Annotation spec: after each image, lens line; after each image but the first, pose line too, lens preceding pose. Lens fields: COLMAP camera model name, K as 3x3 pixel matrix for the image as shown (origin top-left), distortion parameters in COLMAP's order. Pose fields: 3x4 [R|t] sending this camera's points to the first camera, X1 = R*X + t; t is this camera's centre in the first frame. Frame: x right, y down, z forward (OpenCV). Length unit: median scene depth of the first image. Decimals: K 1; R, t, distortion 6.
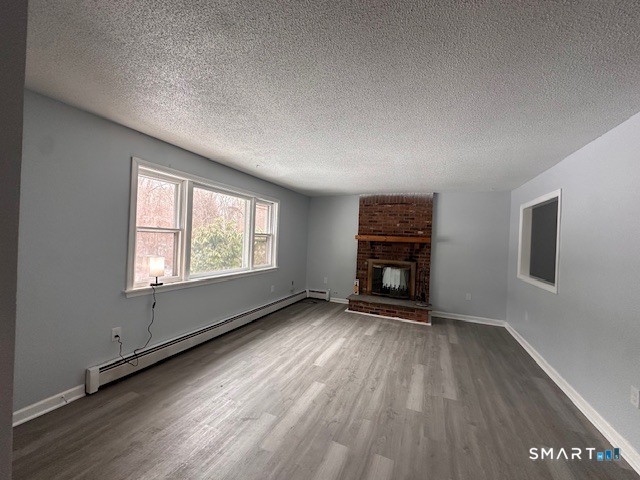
lens RADIAL K [[255.6, 0, 322.3], [0, 255.6, 236.1], [0, 0, 1]] dist [0.004013, 0.000221]
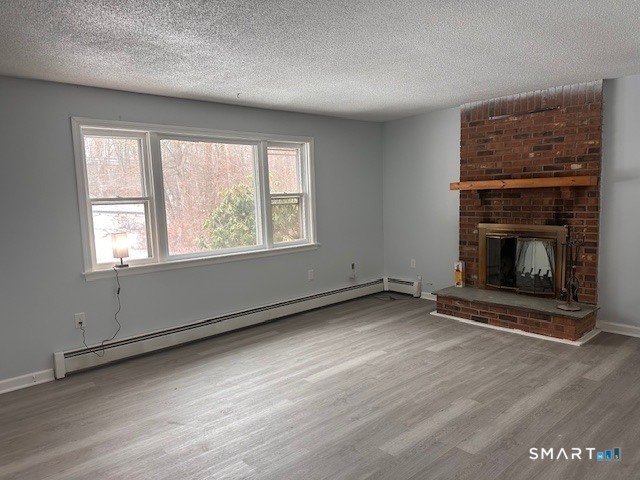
lens RADIAL K [[447.6, 0, 312.9], [0, 447.6, 236.5], [0, 0, 1]] dist [0.041765, -0.019295]
pose [[0.903340, -0.031776, -0.427746, 0.376935], [0.075592, 0.993437, 0.085840, 0.009952], [0.422211, -0.109877, 0.899814, -0.030866]]
